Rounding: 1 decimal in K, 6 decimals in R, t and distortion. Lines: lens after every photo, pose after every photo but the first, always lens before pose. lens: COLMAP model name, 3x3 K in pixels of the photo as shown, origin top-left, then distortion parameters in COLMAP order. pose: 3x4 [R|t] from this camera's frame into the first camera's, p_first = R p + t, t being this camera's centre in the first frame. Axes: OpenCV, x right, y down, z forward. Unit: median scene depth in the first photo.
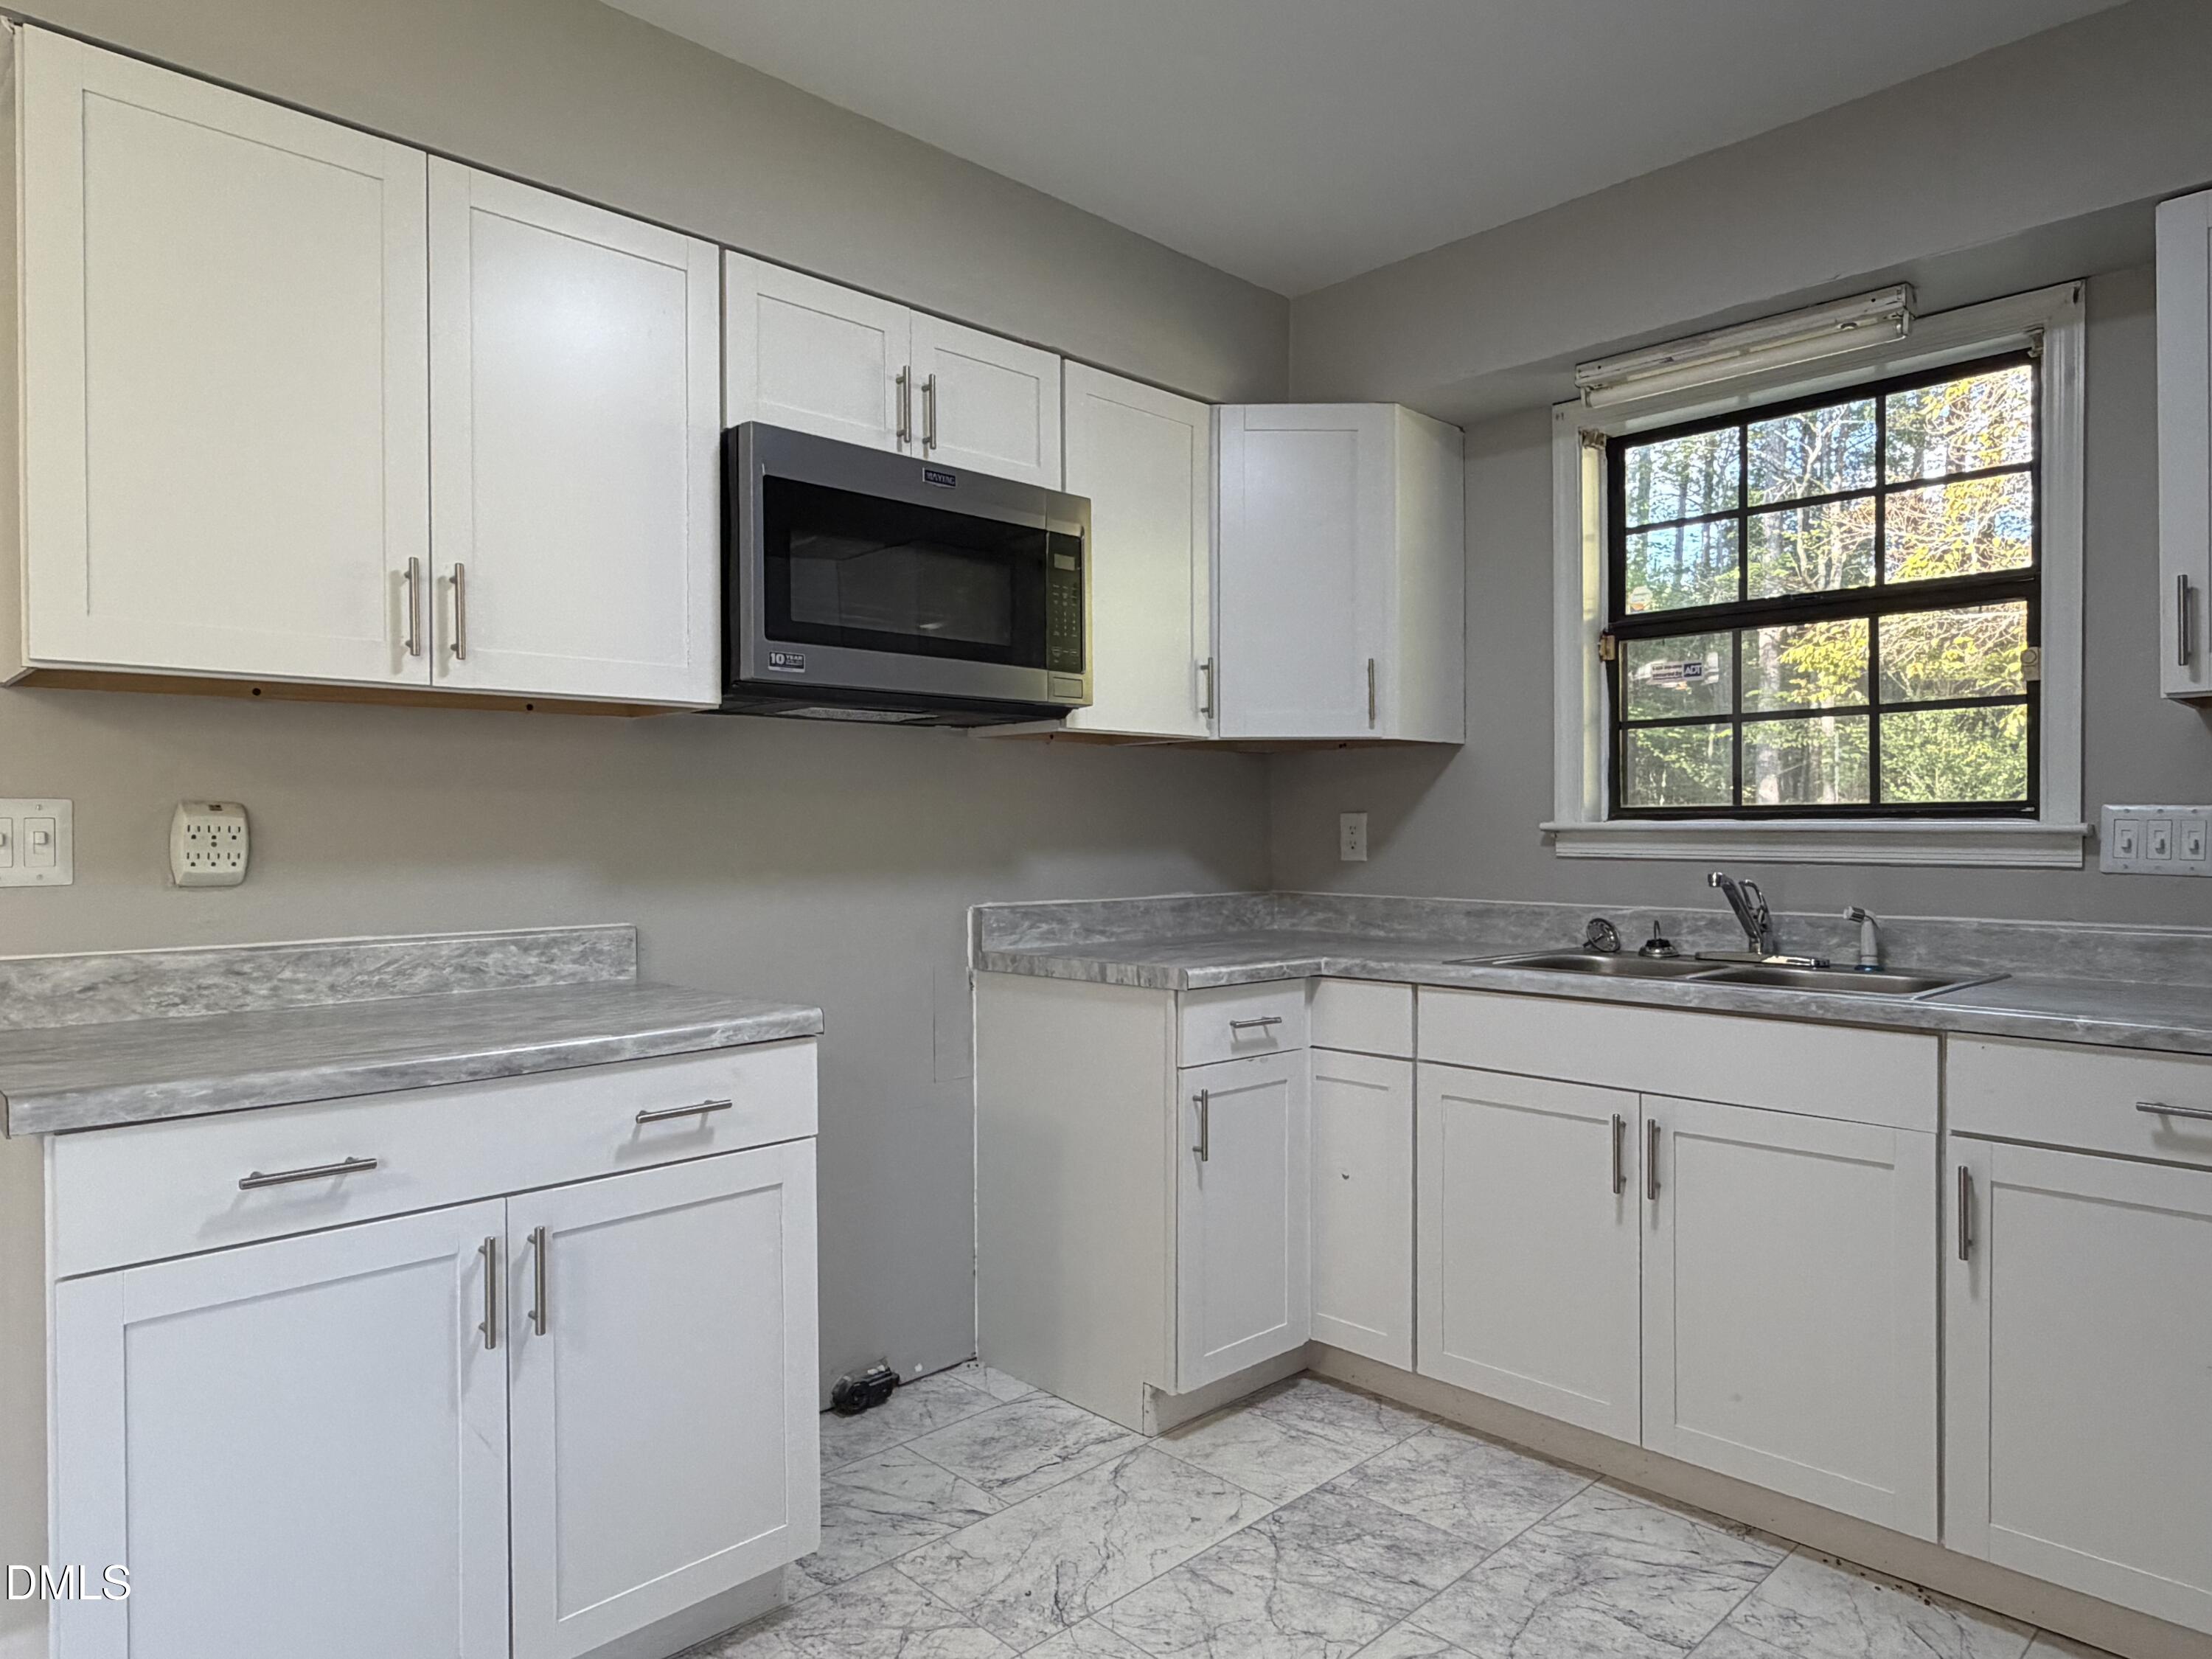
lens RADIAL K [[1361.7, 0, 1101.0], [0, 1361.7, 838.1], [0, 0, 1]] dist [0.000993, 0.001823]
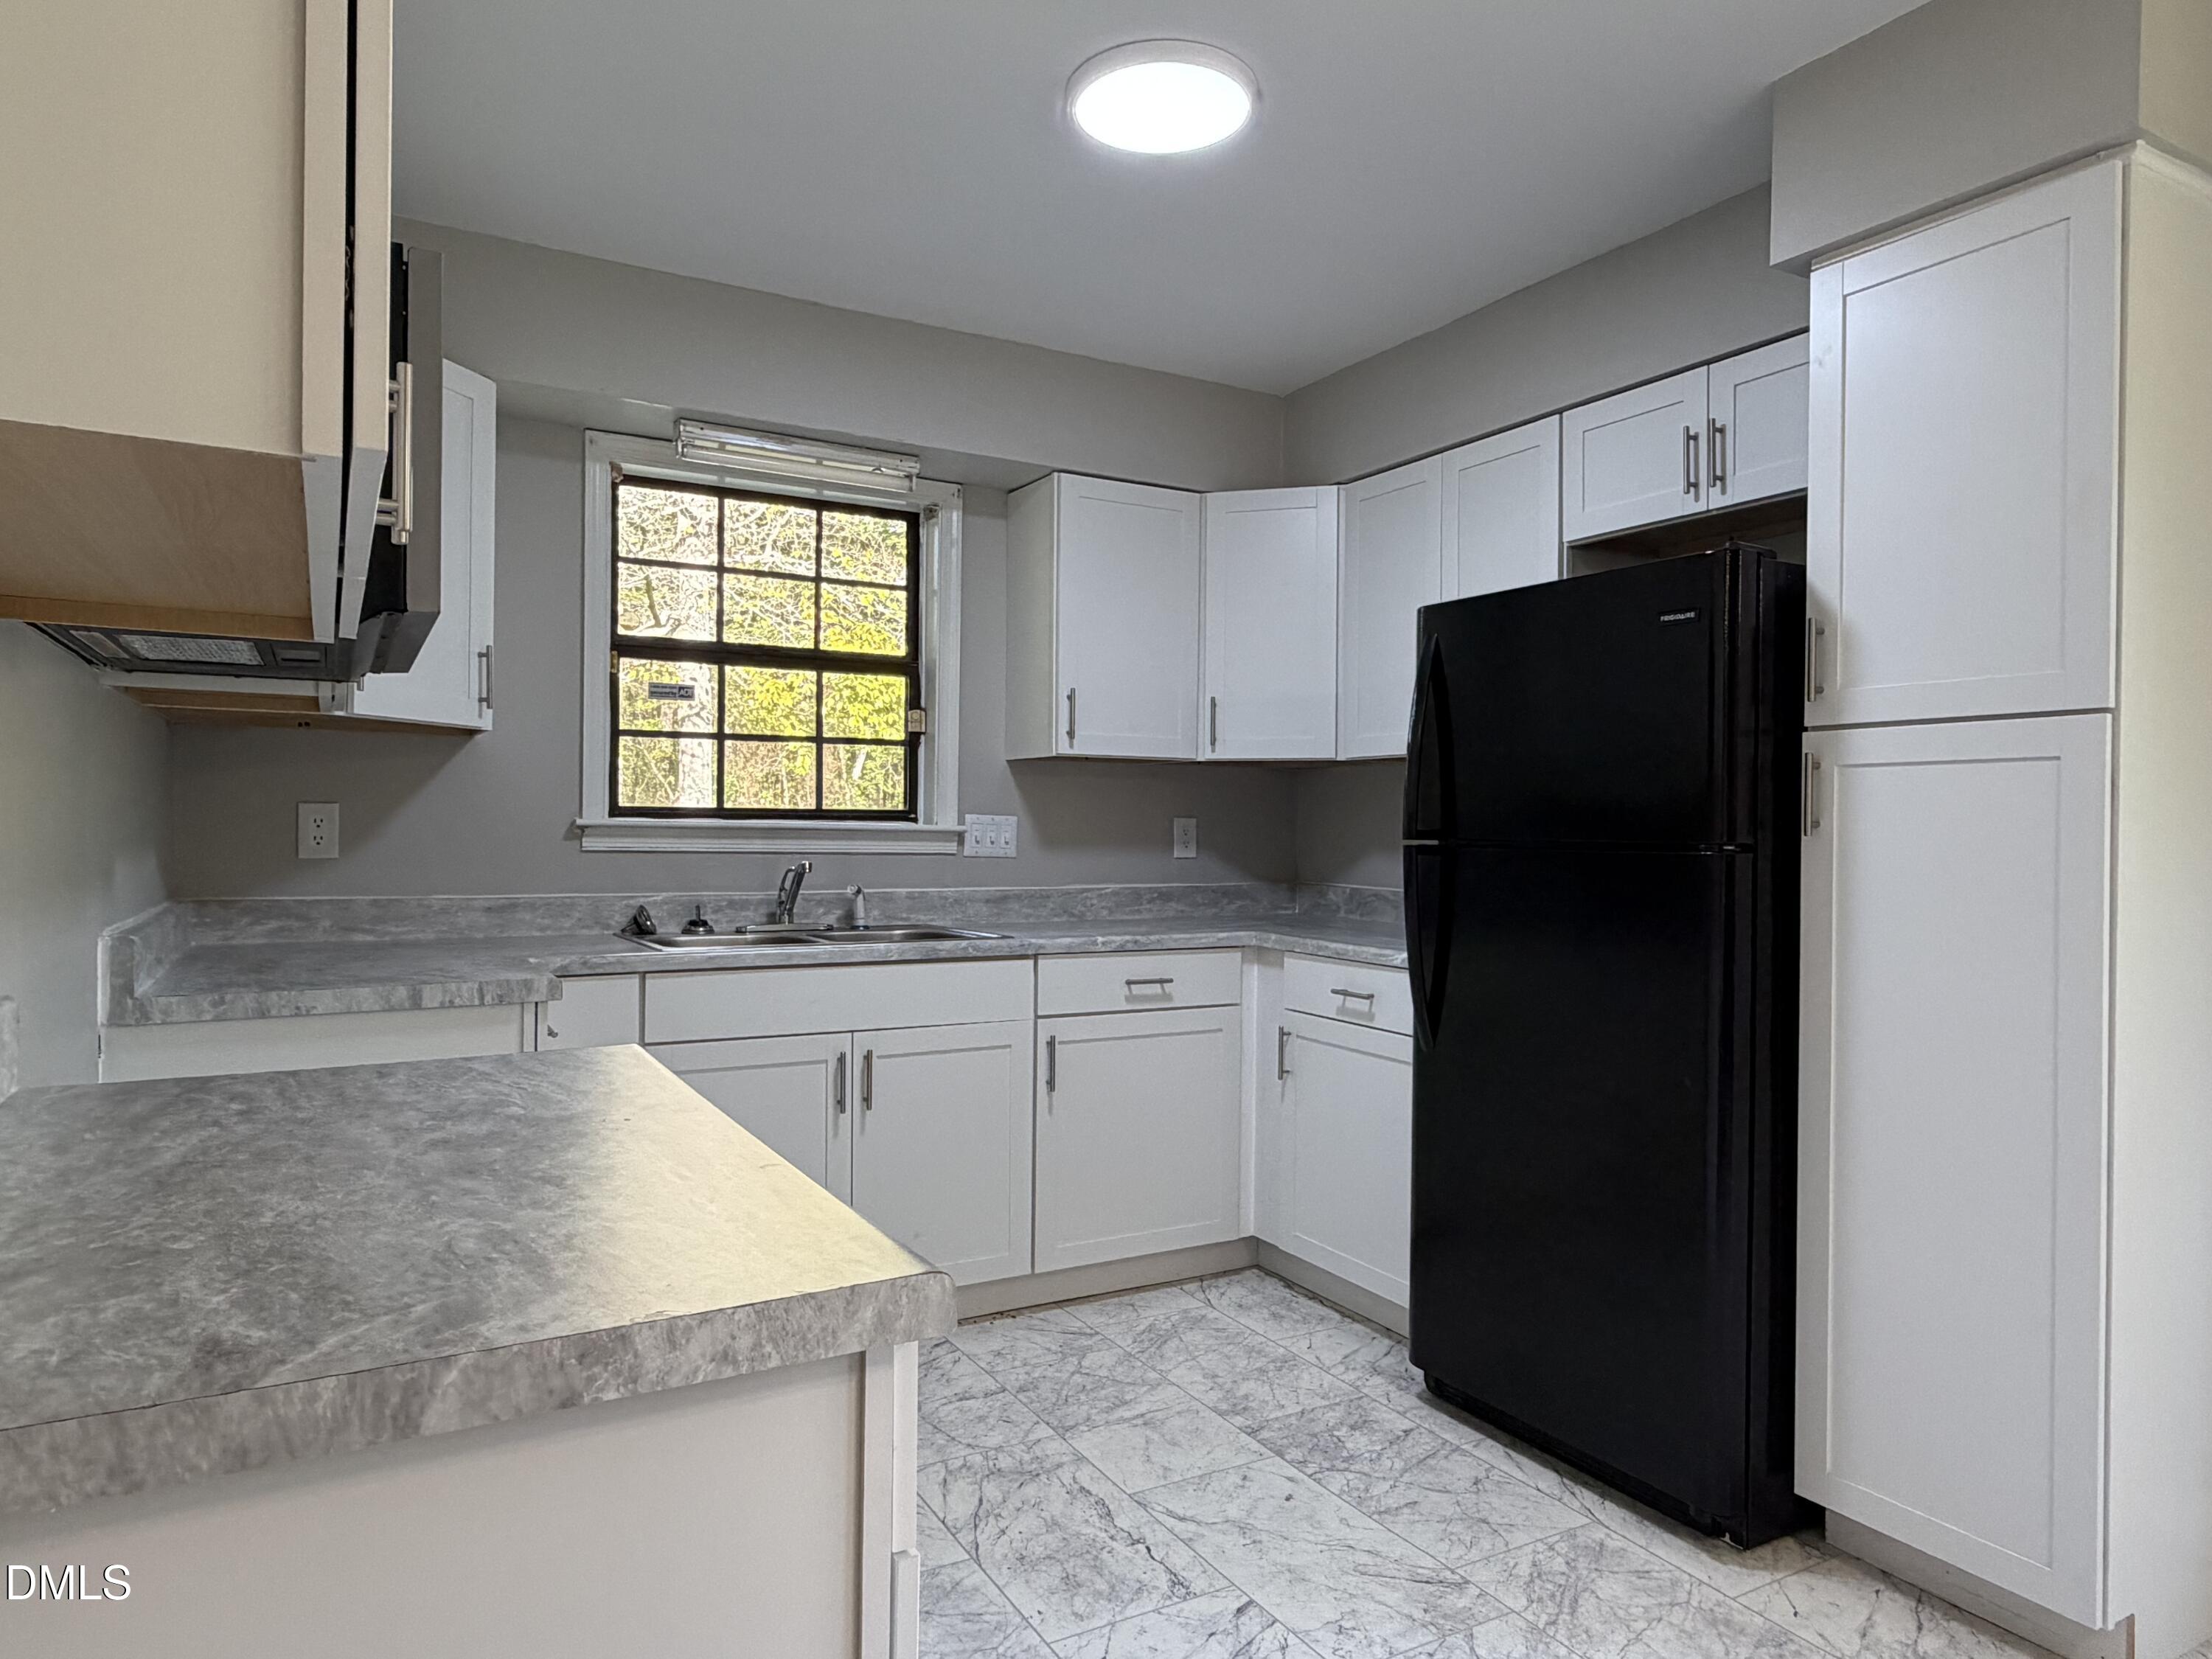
lens RADIAL K [[1361.7, 0, 1101.0], [0, 1361.7, 838.1], [0, 0, 1]] dist [0.000993, 0.001823]
pose [[0.250172, -0.002672, 0.968198, -0.765783], [-0.005782, 0.999974, 0.004254, -0.004021], [-0.968184, -0.006662, 0.250151, 0.430837]]
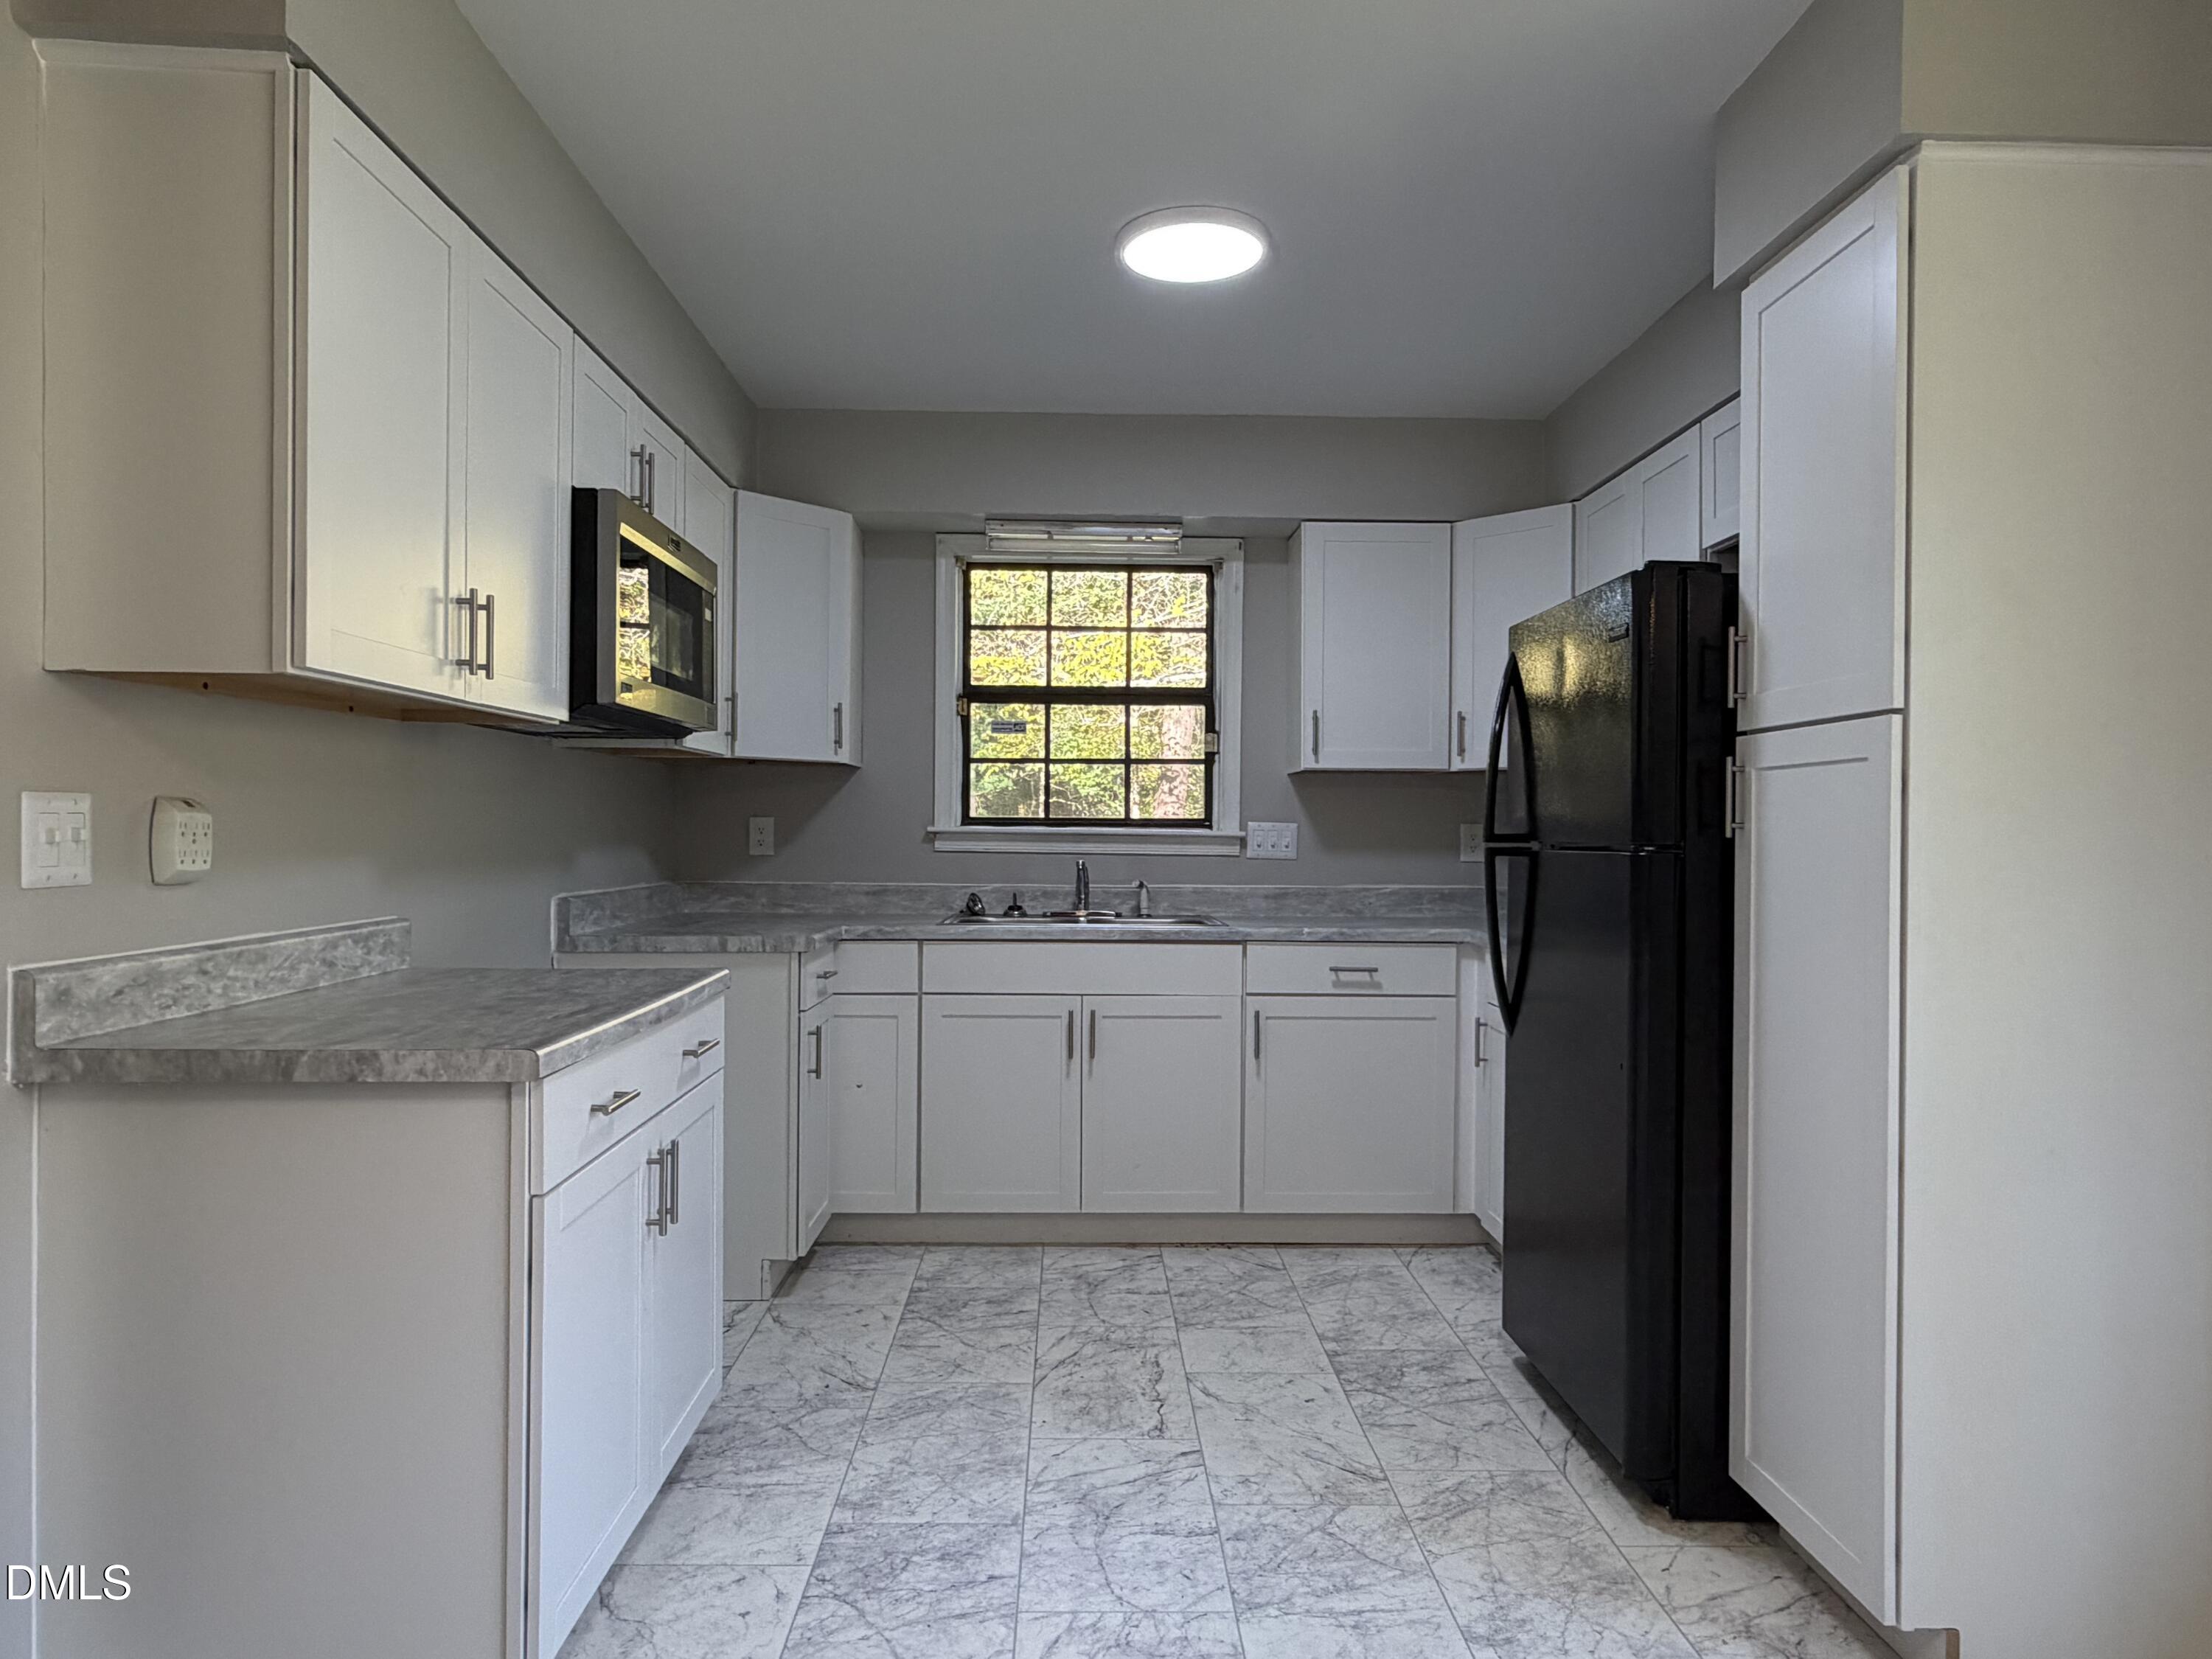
lens RADIAL K [[1361.7, 0, 1101.0], [0, 1361.7, 838.1], [0, 0, 1]] dist [0.000993, 0.001823]
pose [[0.678732, 0.003755, 0.734377, -0.753241], [-0.006005, 0.999982, 0.000438, -0.001626], [-0.734362, -0.004707, 0.678742, -0.115864]]
